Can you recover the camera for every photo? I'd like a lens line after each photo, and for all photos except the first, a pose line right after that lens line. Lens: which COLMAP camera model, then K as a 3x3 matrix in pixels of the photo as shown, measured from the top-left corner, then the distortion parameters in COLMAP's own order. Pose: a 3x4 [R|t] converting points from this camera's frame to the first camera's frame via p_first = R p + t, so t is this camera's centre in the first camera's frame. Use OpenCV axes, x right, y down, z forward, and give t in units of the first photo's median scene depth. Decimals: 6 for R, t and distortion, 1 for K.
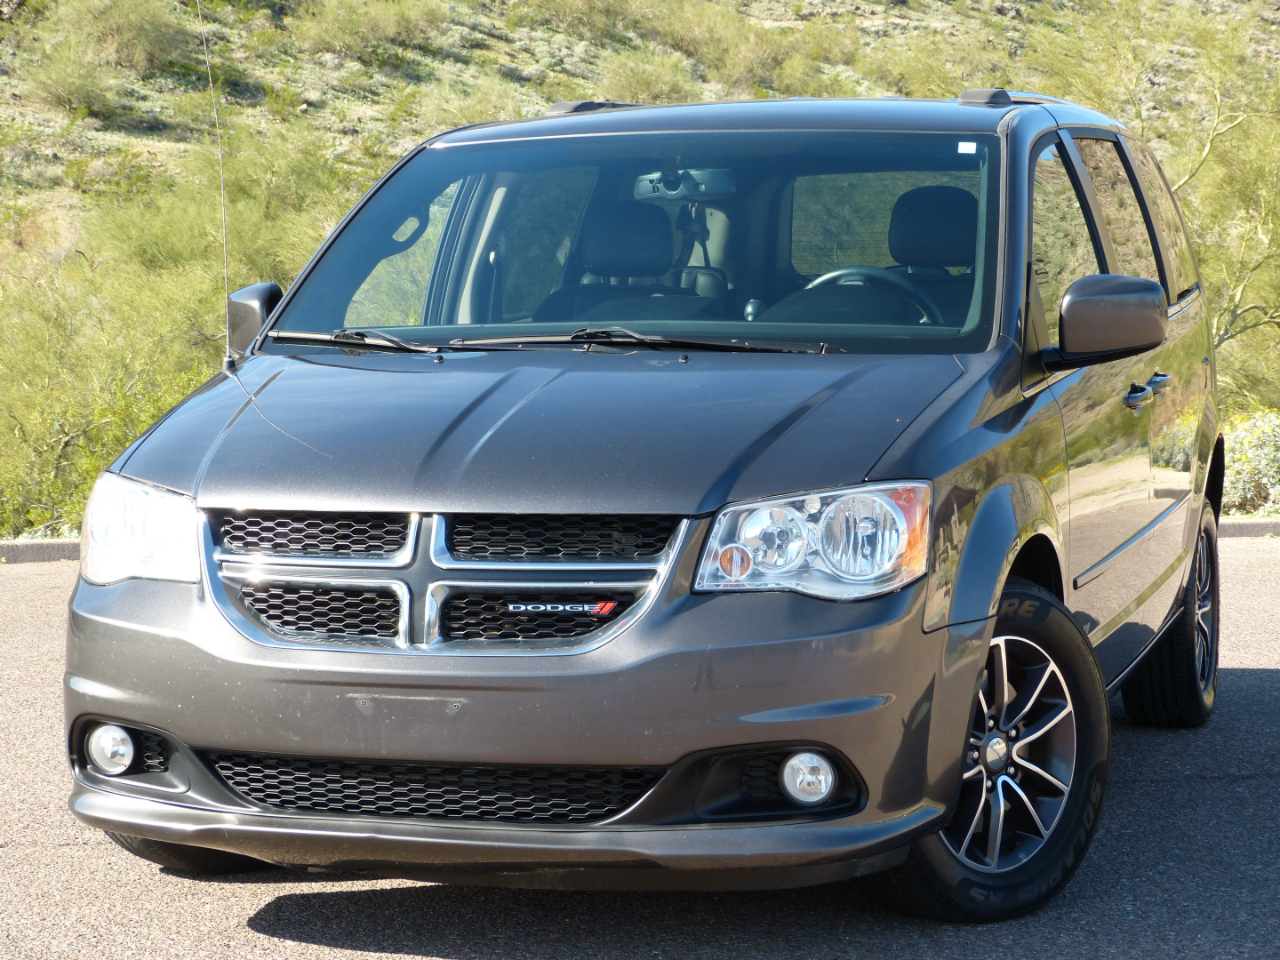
lens RADIAL K [[3010.1, 0, 608.3], [0, 3010.1, 481.2], [0, 0, 1]] dist [0.196111, 0.243262]
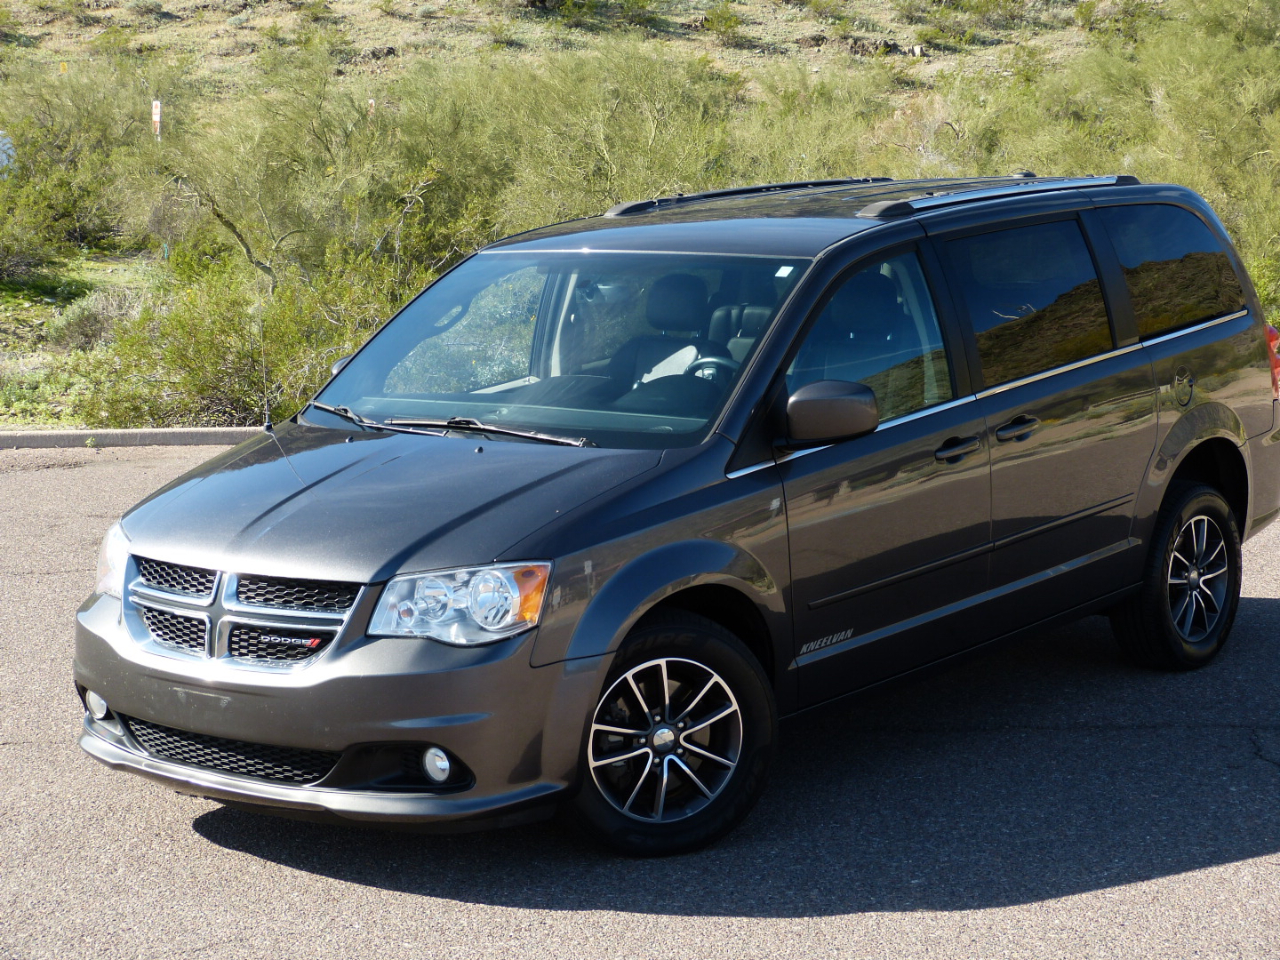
lens RADIAL K [[2579.4, 0, 640.0], [0, 2579.4, 480.0], [0, 0, 1]] dist [0.113979, 0.522894]
pose [[0.930453, 0.034249, -0.364807, 0.571984], [-0.002661, 0.996227, 0.086741, -0.139671], [0.366401, -0.079737, 0.927034, -0.115357]]
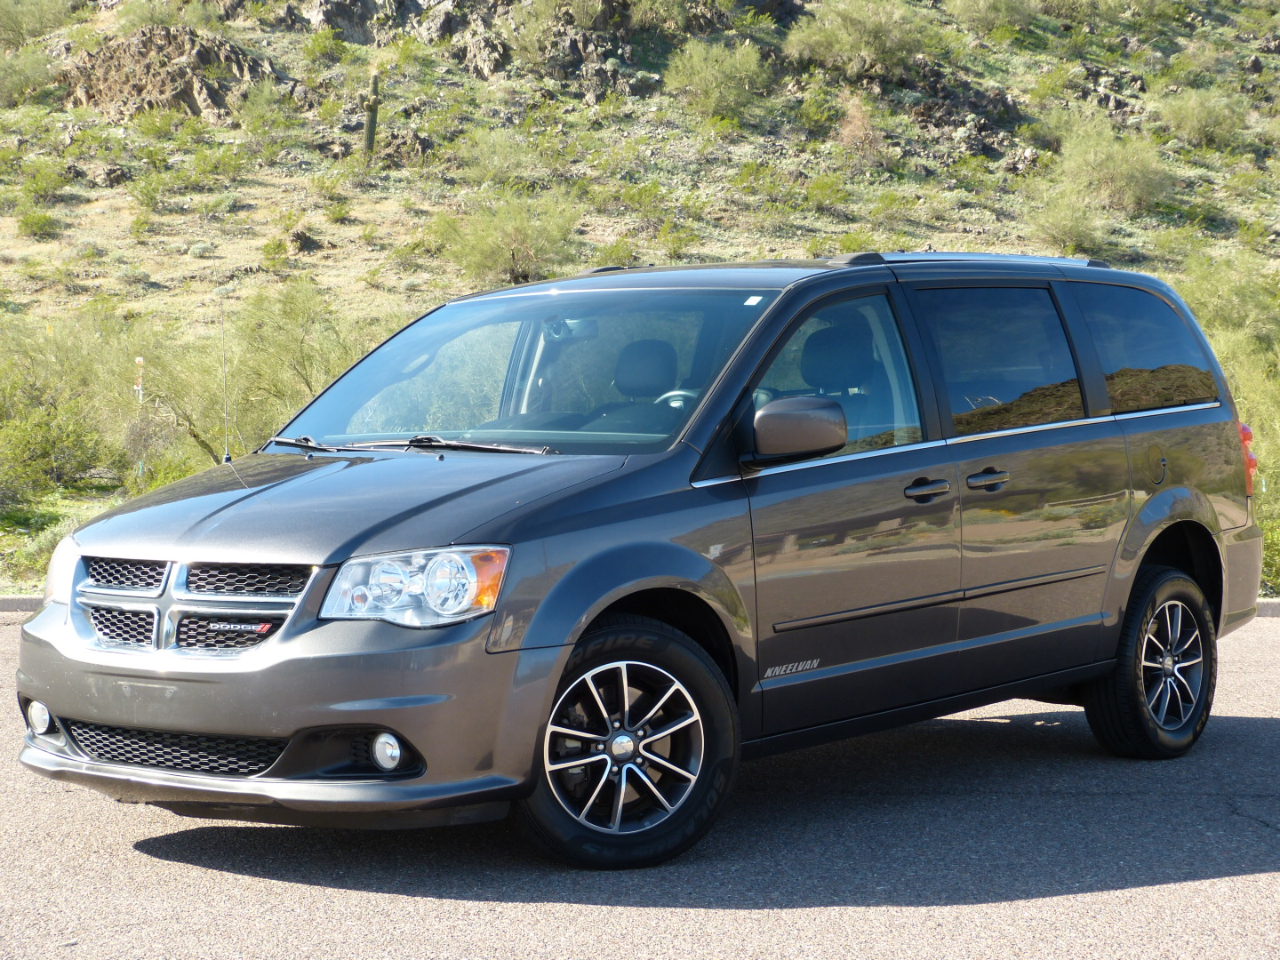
lens RADIAL K [[2588.3, 0, 633.6], [0, 2588.3, 476.4], [0, 0, 1]] dist [0.086497, 0.708476]
pose [[0.932455, 0.008366, -0.361189, 0.573889], [-0.020112, 0.999384, -0.028773, 0.001271], [0.360726, 0.034094, 0.932049, -0.098254]]
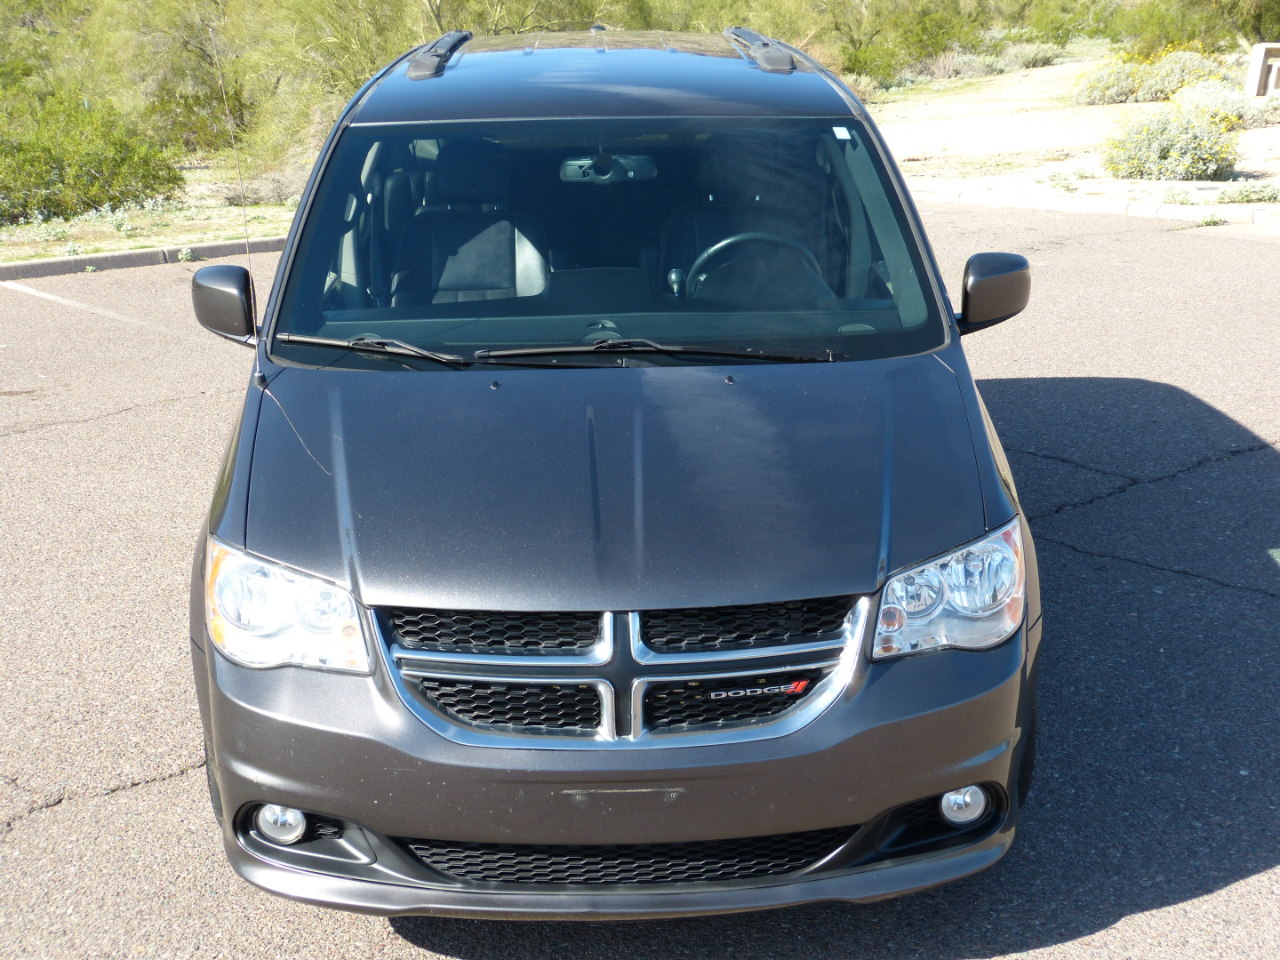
lens RADIAL K [[1750.1, 0, 641.5], [0, 1750.1, 550.3], [0, 0, 1]] dist [-0.006530, 0.069157]
pose [[0.942352, -0.110021, 0.316019, -0.227642], [0.027147, 0.966426, 0.255507, -0.153417], [-0.333520, -0.232199, 0.913700, 0.429934]]
